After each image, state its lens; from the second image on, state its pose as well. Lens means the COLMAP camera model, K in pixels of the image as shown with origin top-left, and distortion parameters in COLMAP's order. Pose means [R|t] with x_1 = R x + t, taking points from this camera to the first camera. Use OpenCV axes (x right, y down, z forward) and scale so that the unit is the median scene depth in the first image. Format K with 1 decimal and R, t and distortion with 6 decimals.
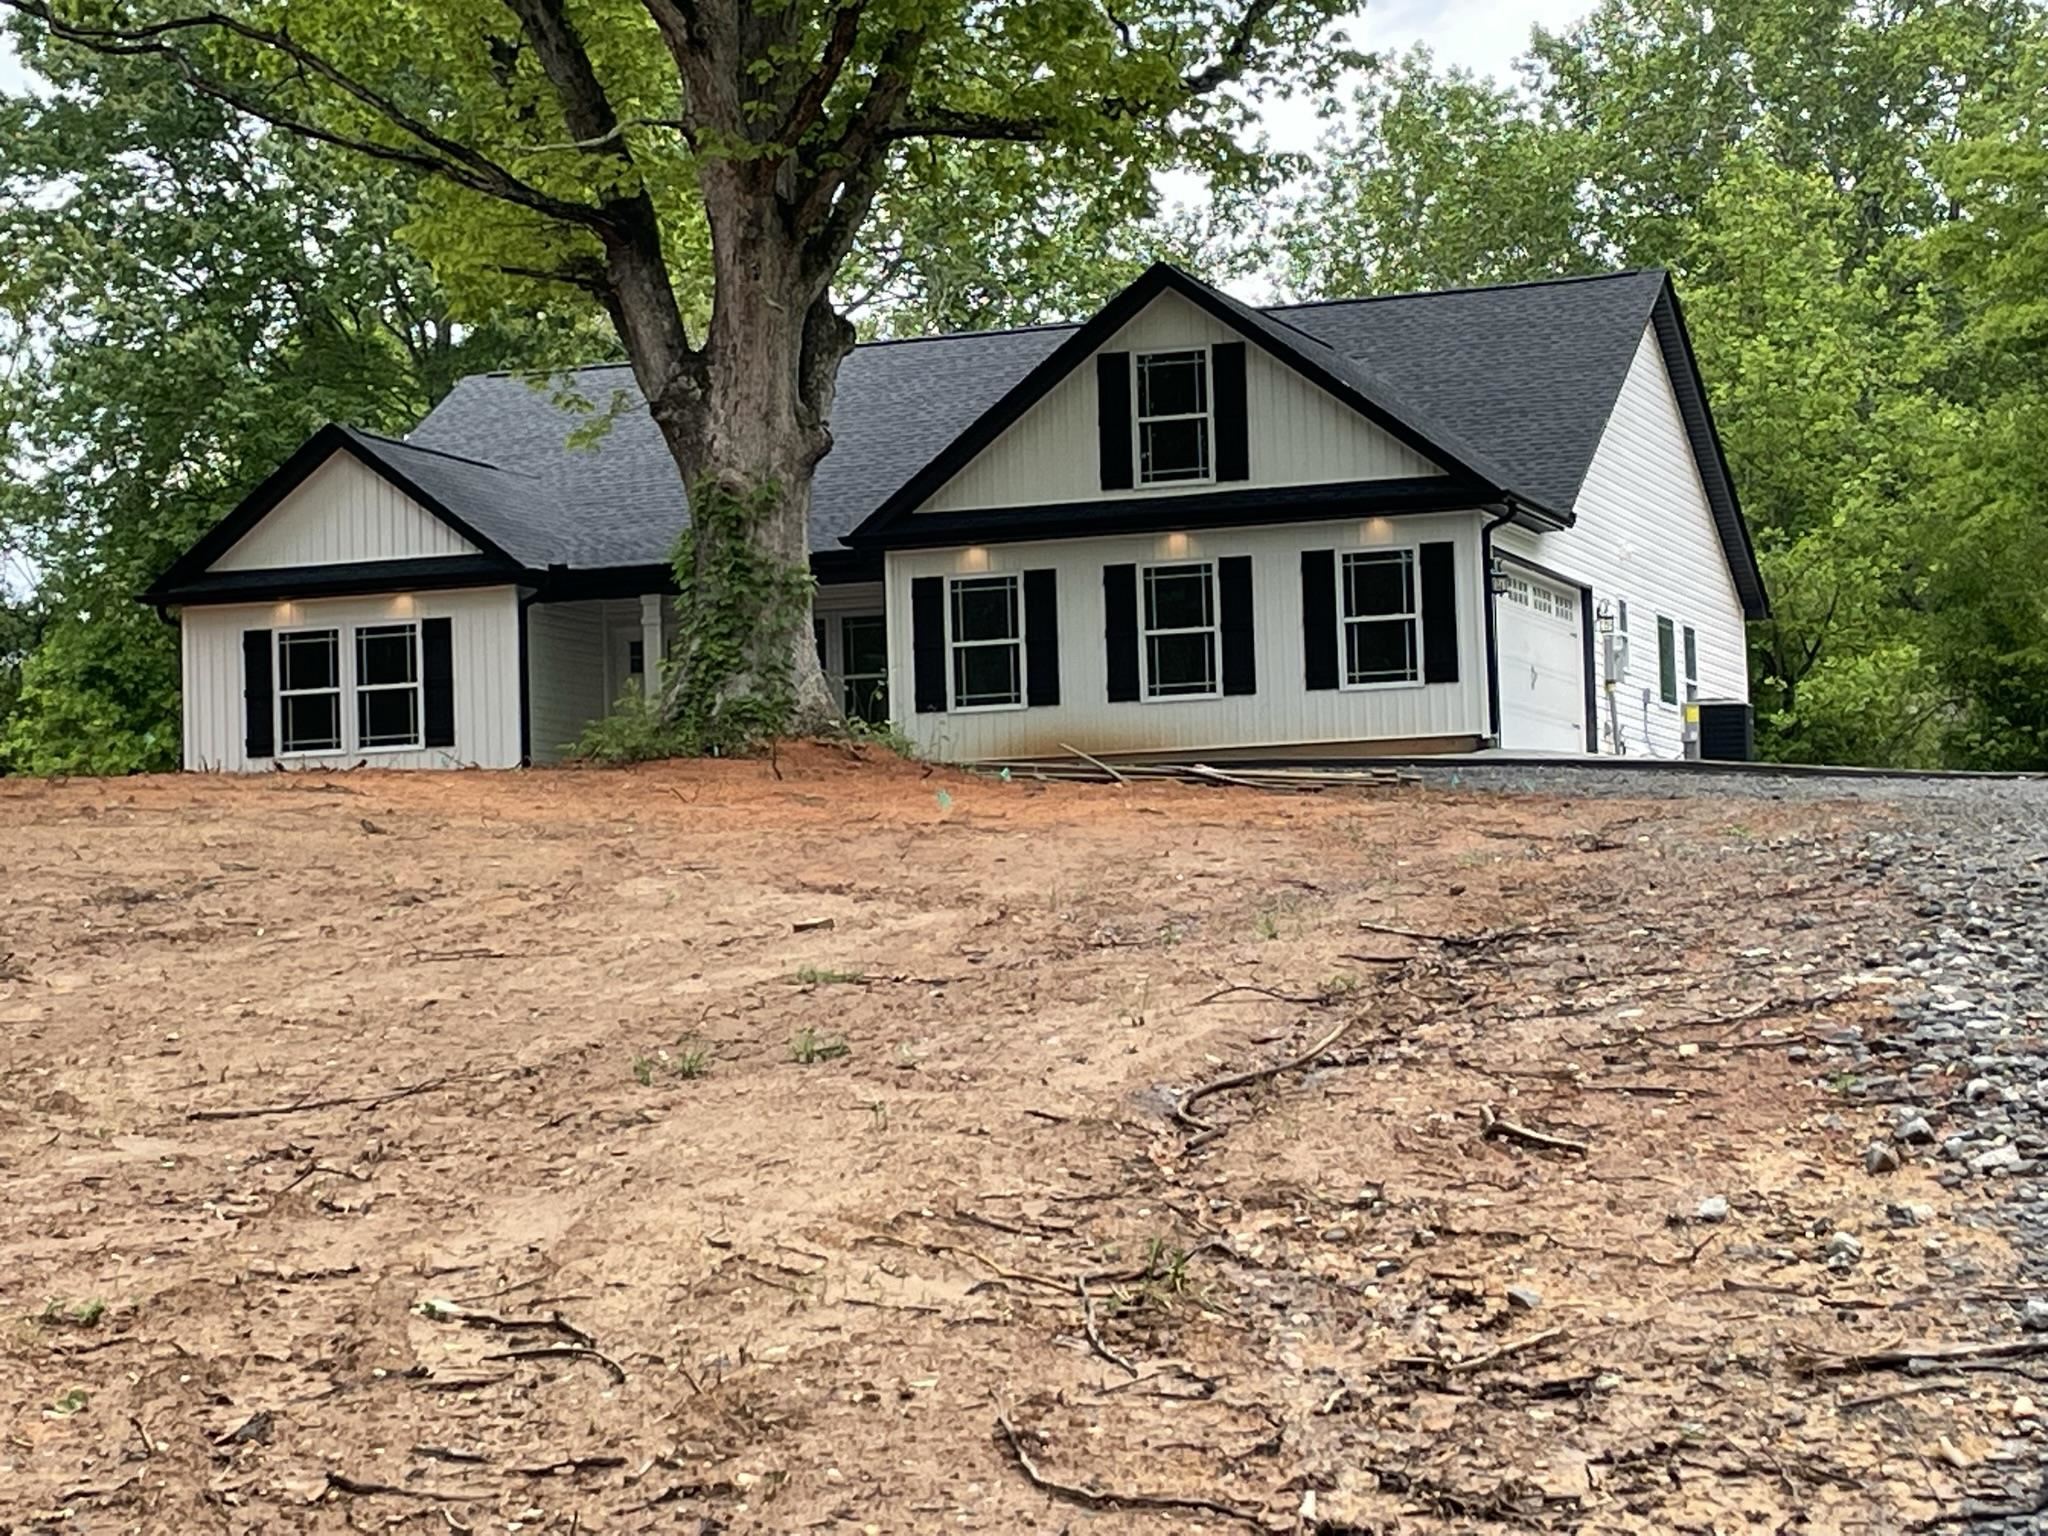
lens RADIAL K [[4762.3, 0, 1036.2], [0, 4762.3, 769.1], [0, 0, 1]] dist [0.162994, 0.000000]
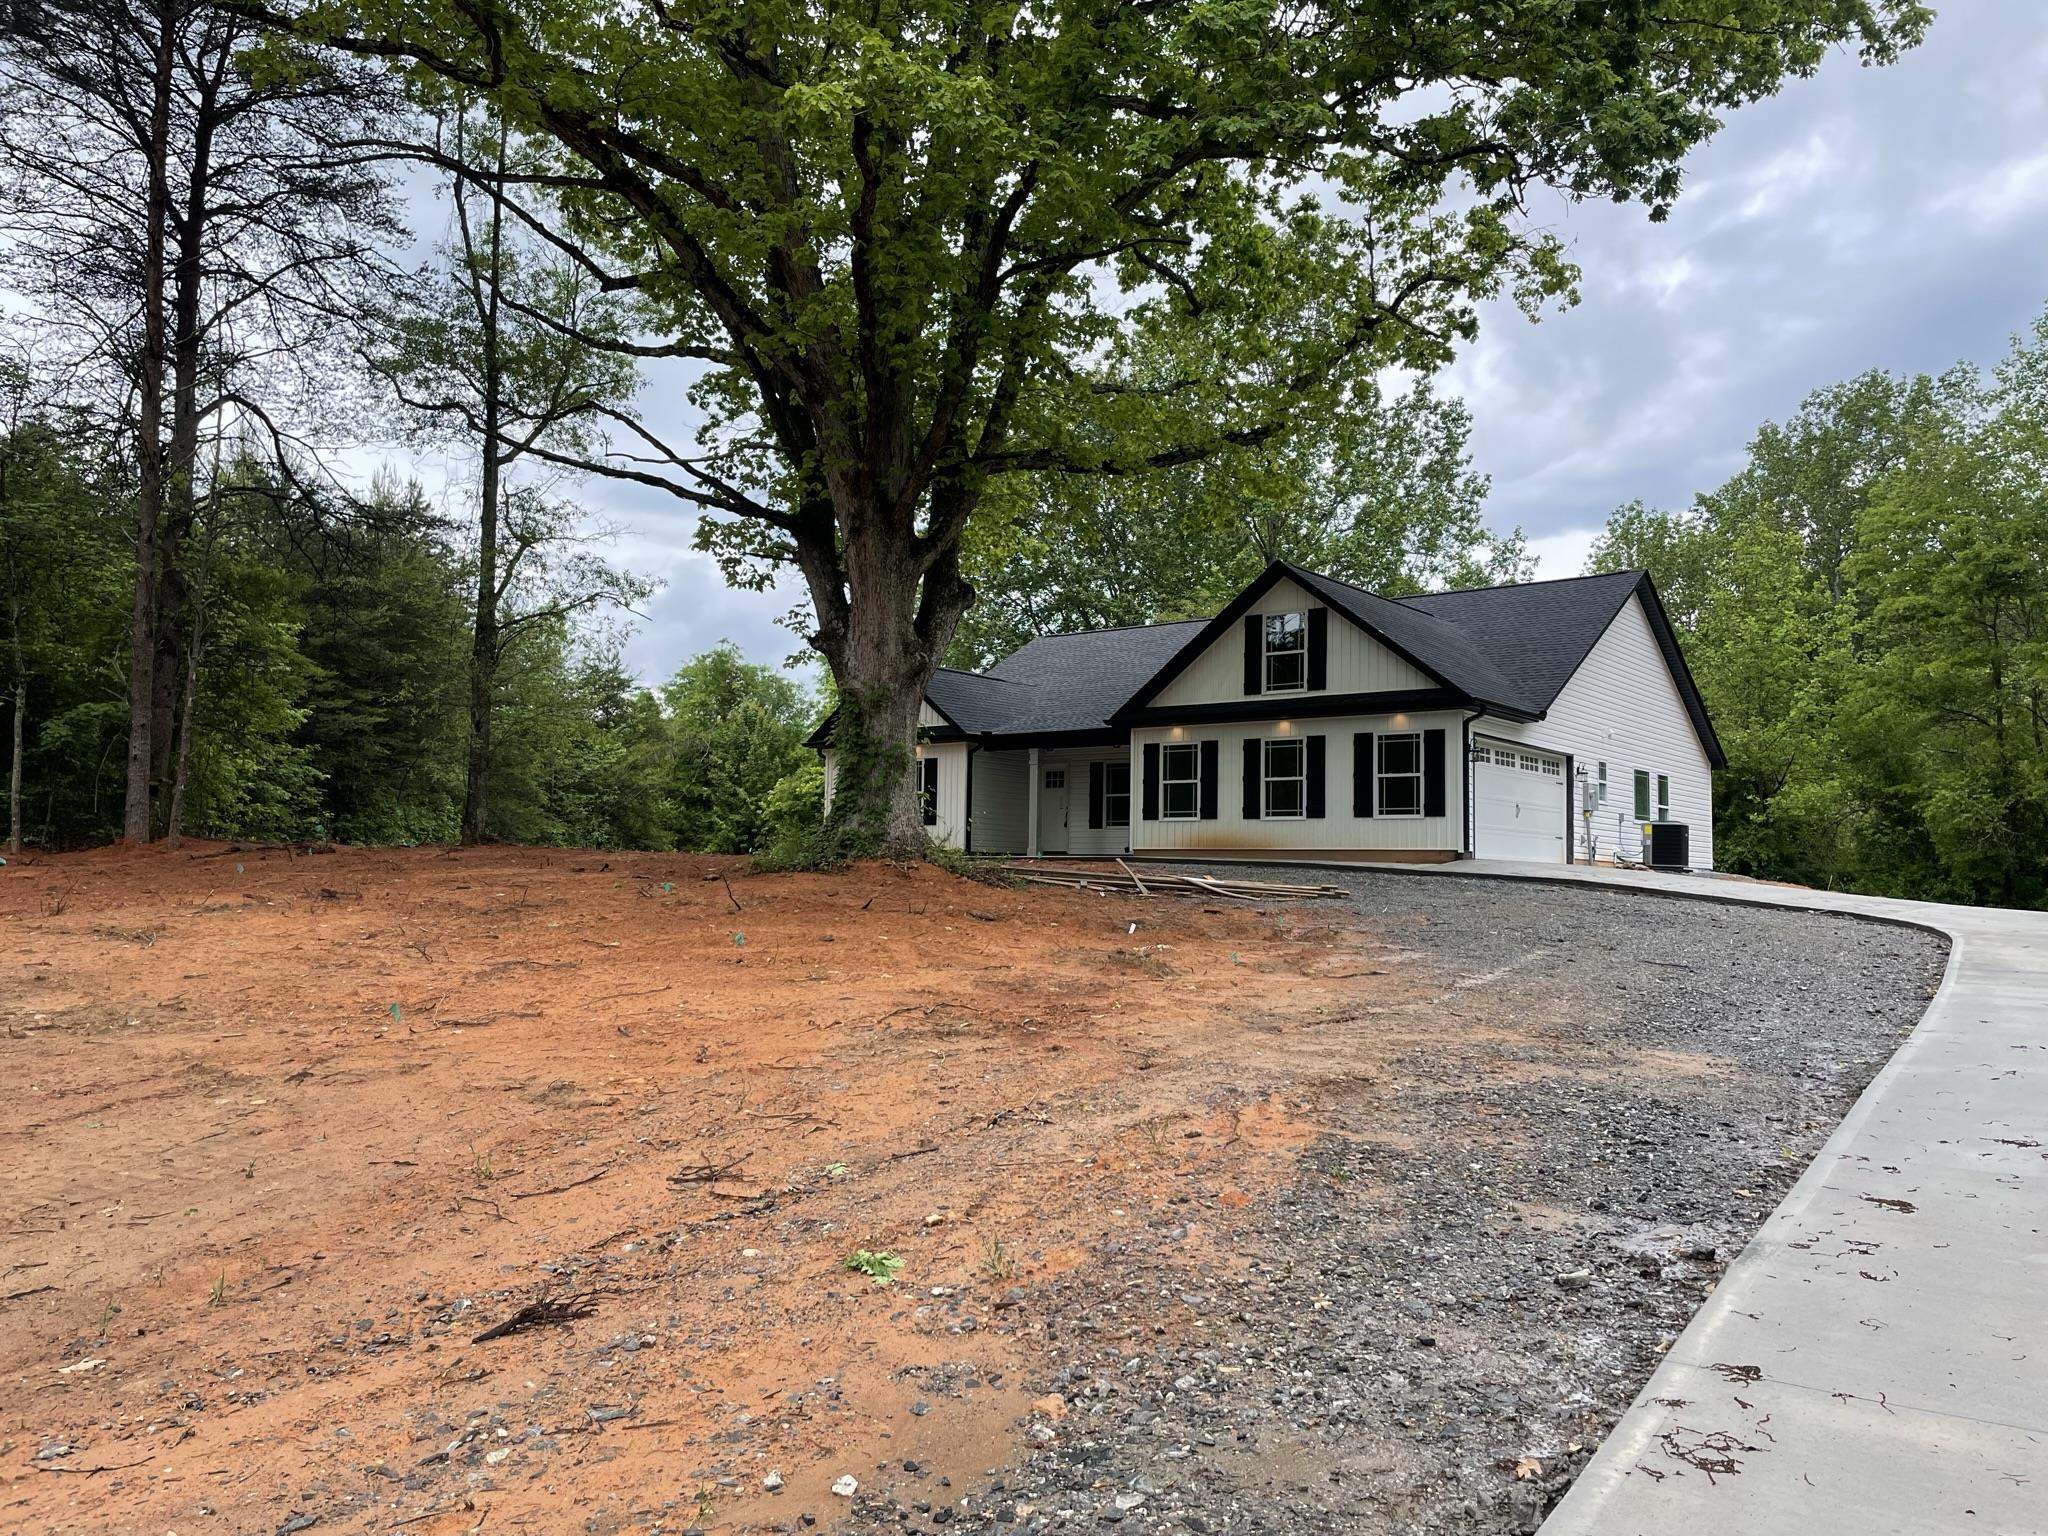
lens RADIAL K [[1574.8, 0, 1024.0], [0, 1574.8, 776.5], [0, 0, 1]] dist [0.107962, -0.142078]
pose [[0.946175, 0.026296, -0.322586, 0.122967], [-0.027540, 0.999620, 0.000710, -0.027551], [0.322482, 0.008212, 0.946540, 0.438442]]
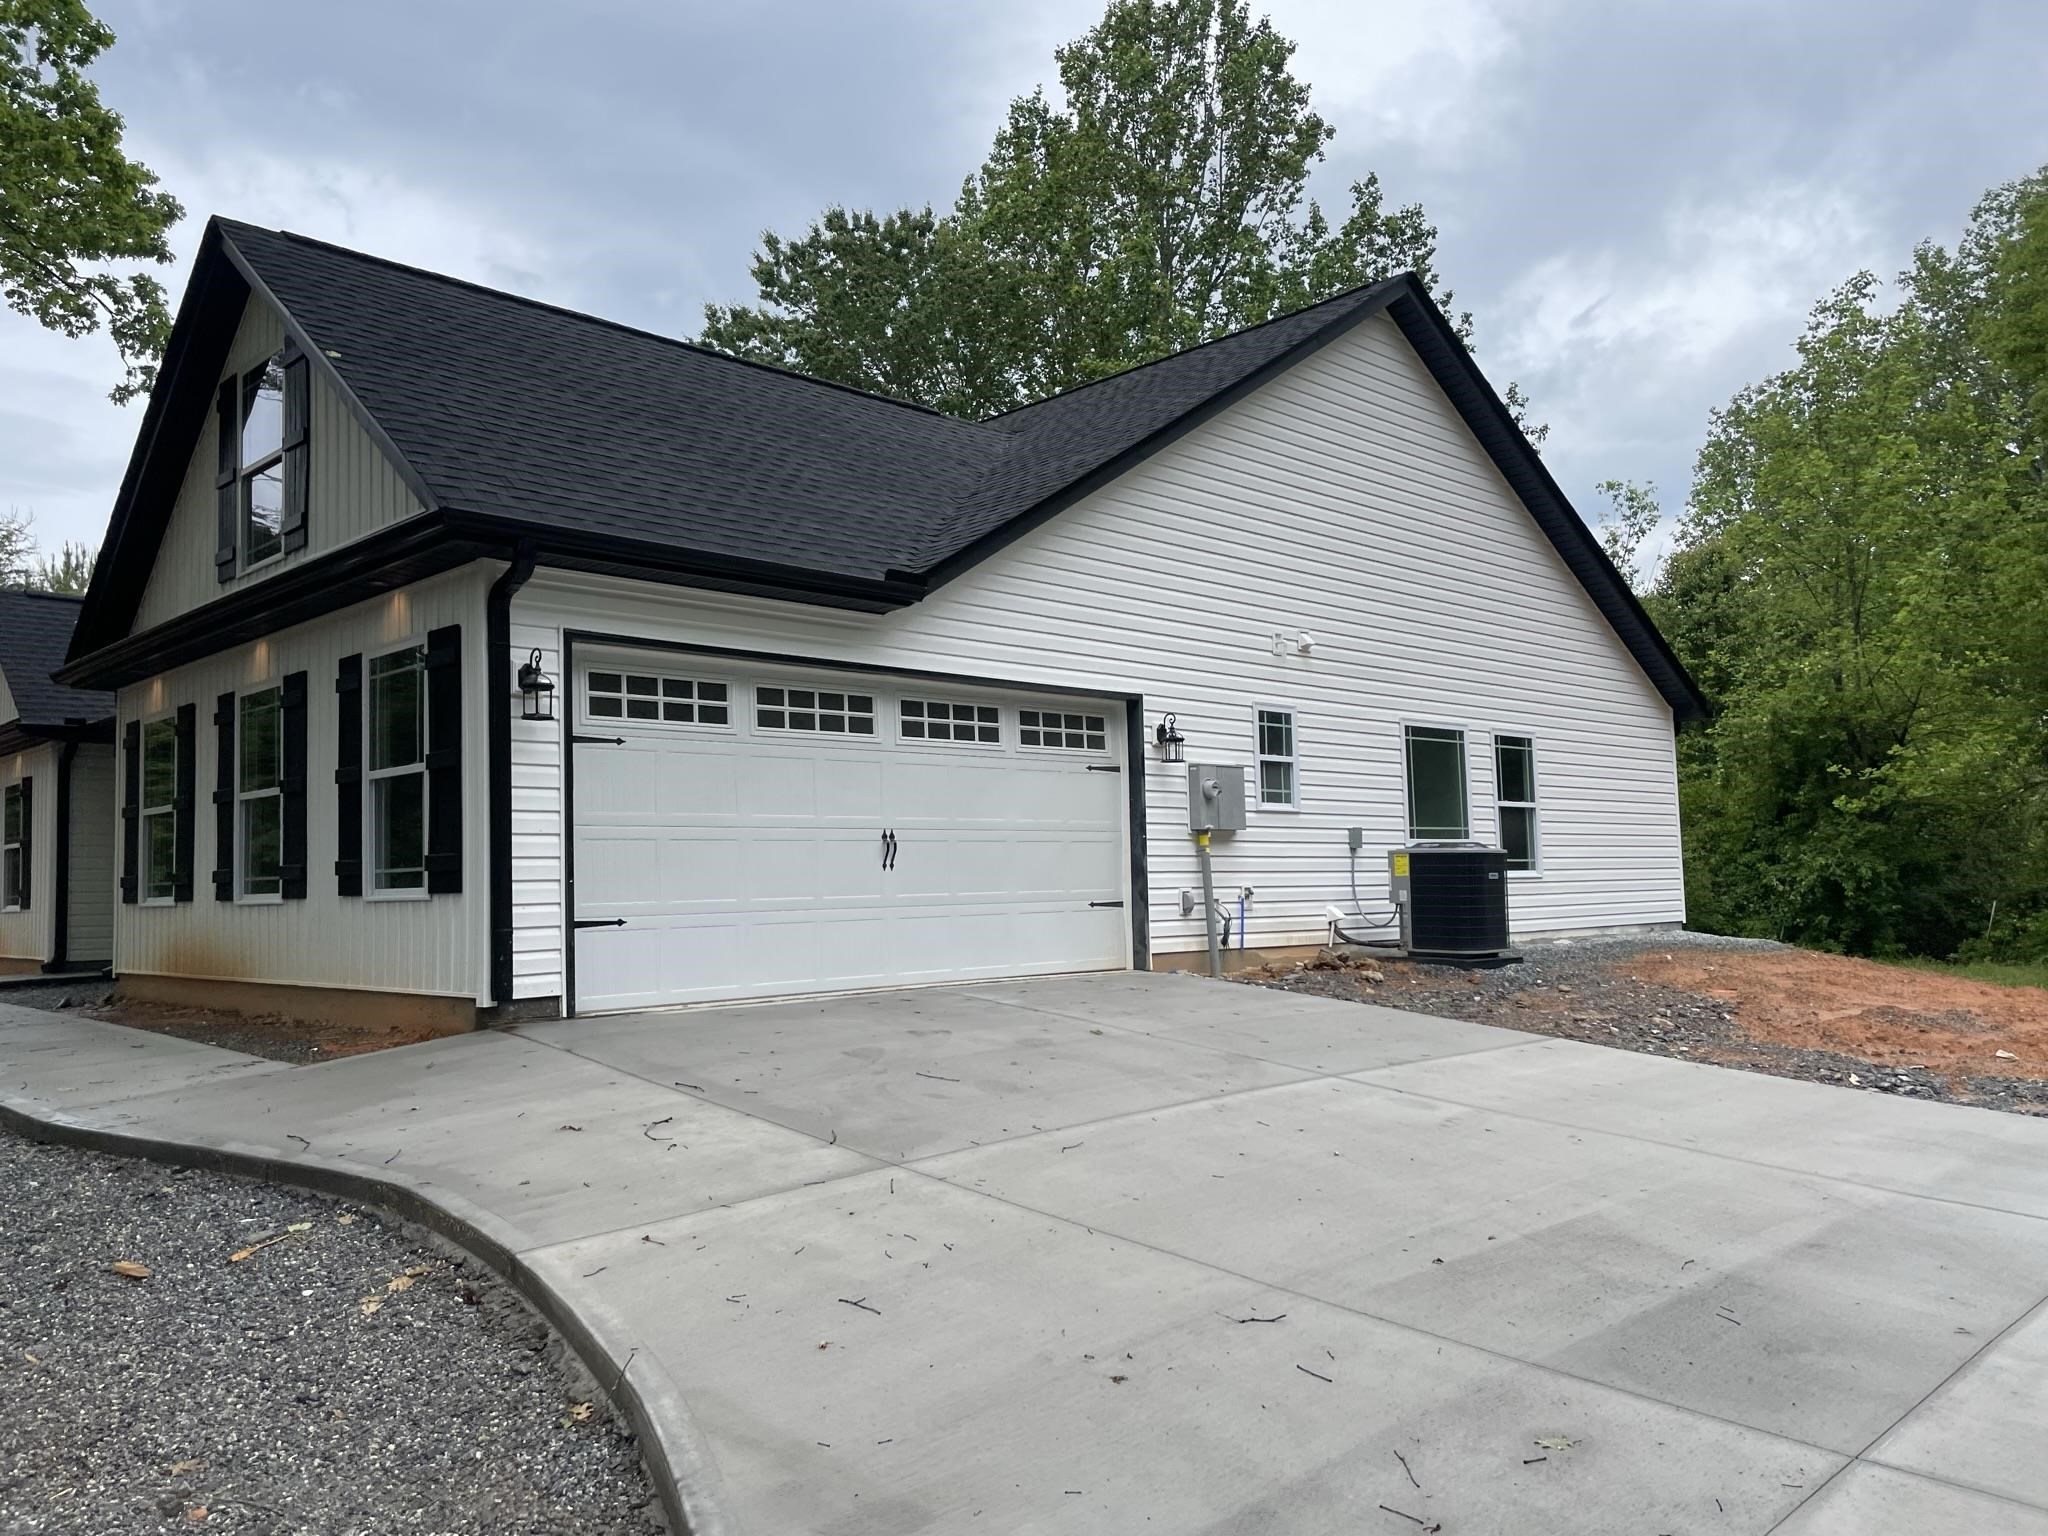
lens RADIAL K [[1574.8, 0, 991.2], [0, 1574.8, 770.2], [0, 0, 1]] dist [0.107962, -0.142078]
pose [[0.891411, -0.020615, -0.452726, 0.213235], [0.020416, 0.999777, -0.005327, -0.028851], [0.452735, -0.004494, 0.891634, 0.849455]]
